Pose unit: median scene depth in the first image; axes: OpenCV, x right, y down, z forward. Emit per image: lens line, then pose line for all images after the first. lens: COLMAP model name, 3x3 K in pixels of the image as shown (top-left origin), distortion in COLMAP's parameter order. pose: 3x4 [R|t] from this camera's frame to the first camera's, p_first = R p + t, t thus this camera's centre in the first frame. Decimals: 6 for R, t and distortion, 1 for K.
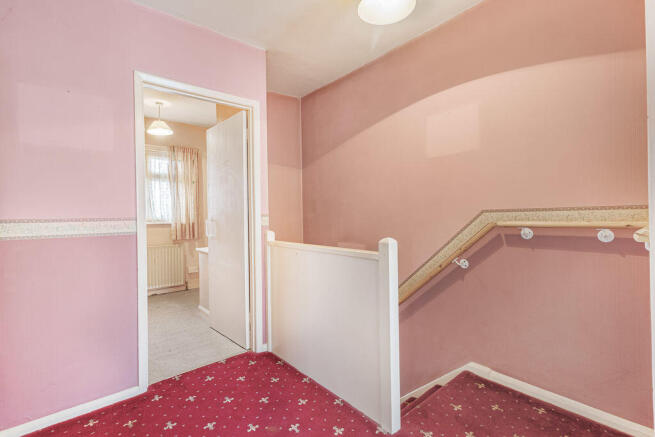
lens RADIAL K [[305.0, 0, 327.6], [0, 305.0, 212.4], [0, 0, 1]] dist [-0.000462, 0.000141]
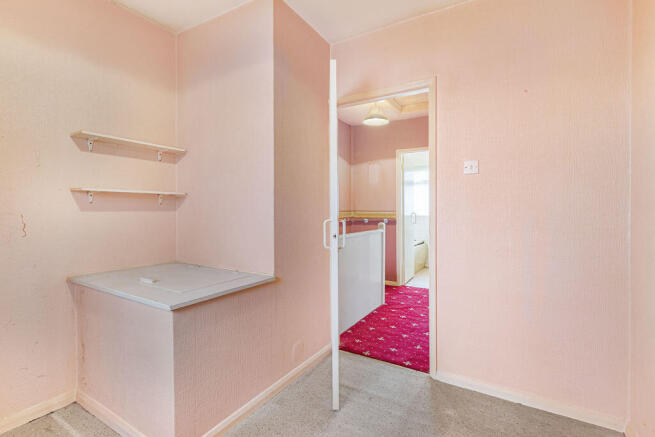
lens RADIAL K [[305.0, 0, 327.6], [0, 305.0, 212.4], [0, 0, 1]] dist [-0.000462, 0.000141]
pose [[-0.326356, 0.016353, 0.945105, -0.692379], [0.006054, 0.999866, -0.015210, 0.011118], [-0.945228, 0.000758, -0.326411, 0.783638]]
